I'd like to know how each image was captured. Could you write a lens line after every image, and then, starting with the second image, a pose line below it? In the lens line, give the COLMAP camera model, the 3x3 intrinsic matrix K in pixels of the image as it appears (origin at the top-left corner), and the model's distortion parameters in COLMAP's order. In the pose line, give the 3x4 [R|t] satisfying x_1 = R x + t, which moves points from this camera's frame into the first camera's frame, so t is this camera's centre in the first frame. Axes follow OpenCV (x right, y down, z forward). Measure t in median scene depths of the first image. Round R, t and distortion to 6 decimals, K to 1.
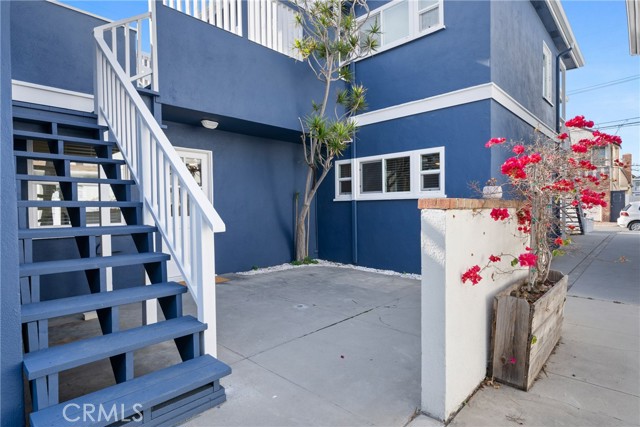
lens RADIAL K [[345.6, 0, 319.9], [0, 345.6, 213.3], [0, 0, 1]] dist [-0.001037, 0.000283]
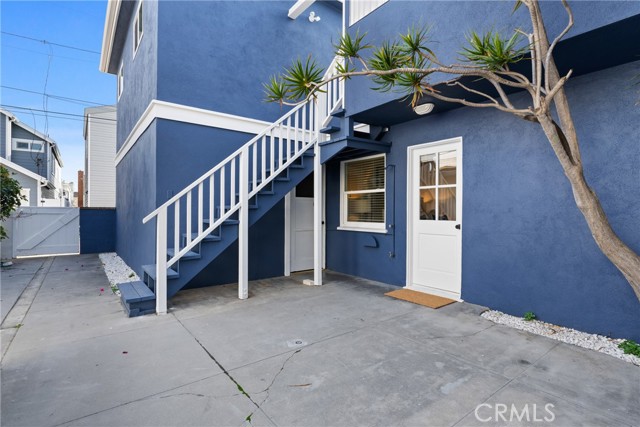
lens RADIAL K [[316.2, 0, 320.0], [0, 316.2, 211.3], [0, 0, 1]] dist [0.003099, 0.000162]
pose [[-0.160978, 0.011773, -0.986888, 0.609868], [-0.021006, 0.999661, 0.015352, -0.026891], [0.986734, 0.023202, -0.160676, 1.152375]]
